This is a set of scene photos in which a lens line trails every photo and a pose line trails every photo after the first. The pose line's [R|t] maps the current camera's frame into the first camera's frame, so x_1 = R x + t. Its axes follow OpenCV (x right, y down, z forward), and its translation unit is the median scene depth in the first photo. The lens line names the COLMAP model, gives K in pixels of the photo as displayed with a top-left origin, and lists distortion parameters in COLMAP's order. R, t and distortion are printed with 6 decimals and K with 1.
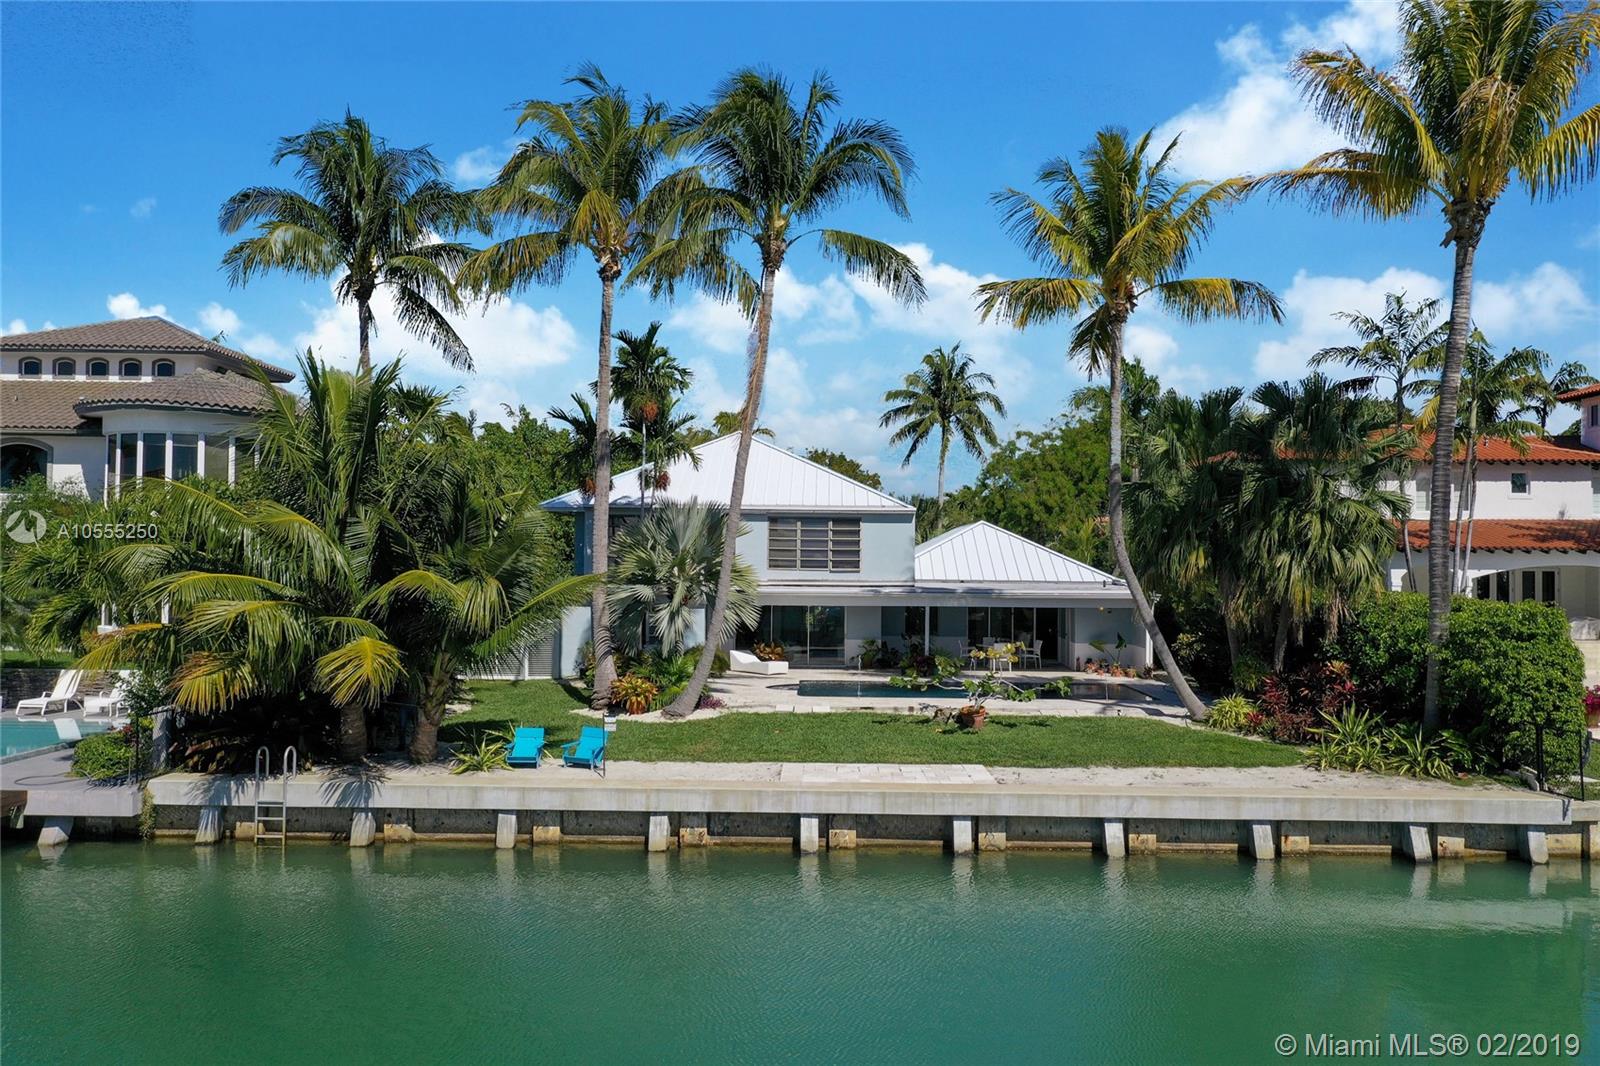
lens RADIAL K [[1288.0, 0, 821.4], [0, 1288.0, 531.7], [0, 0, 1]] dist [0.022142, 0.004222]
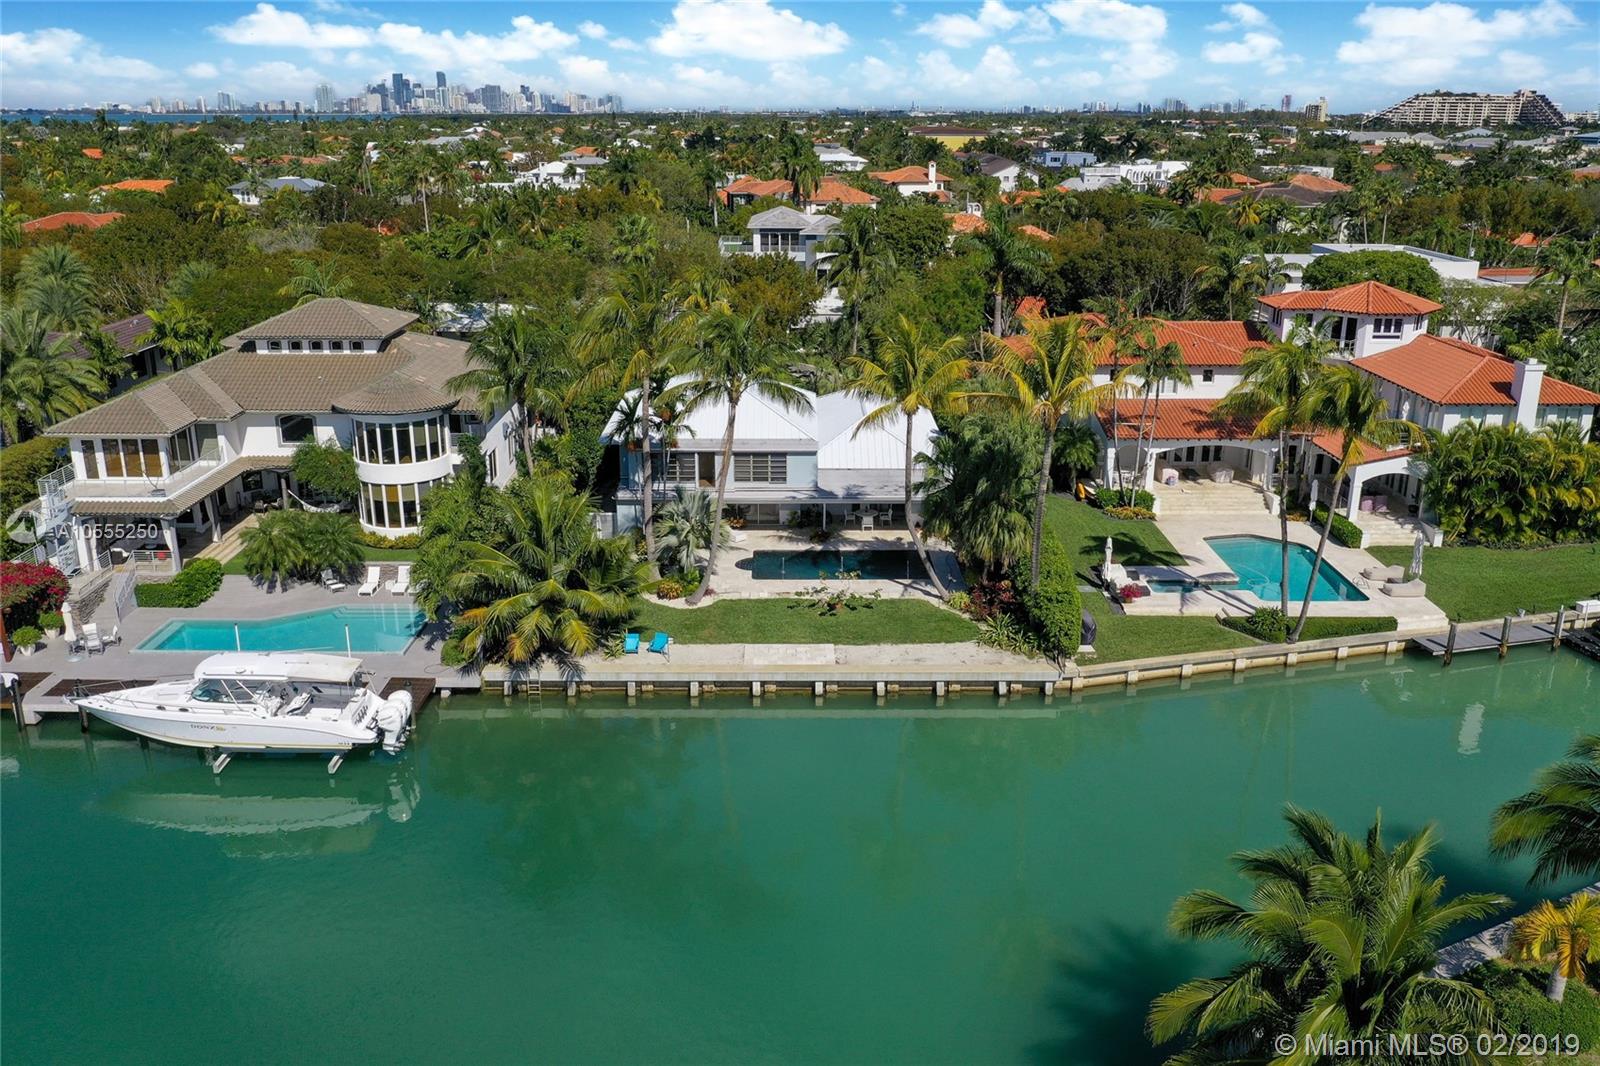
lens RADIAL K [[1288.0, 0, 821.4], [0, 1288.0, 531.7], [0, 0, 1]] dist [0.022142, 0.004222]
pose [[0.999557, -0.013695, 0.026437, 0.046901], [0.004457, 0.946748, 0.321946, -0.731806], [-0.029438, -0.321685, 0.946389, -1.071712]]
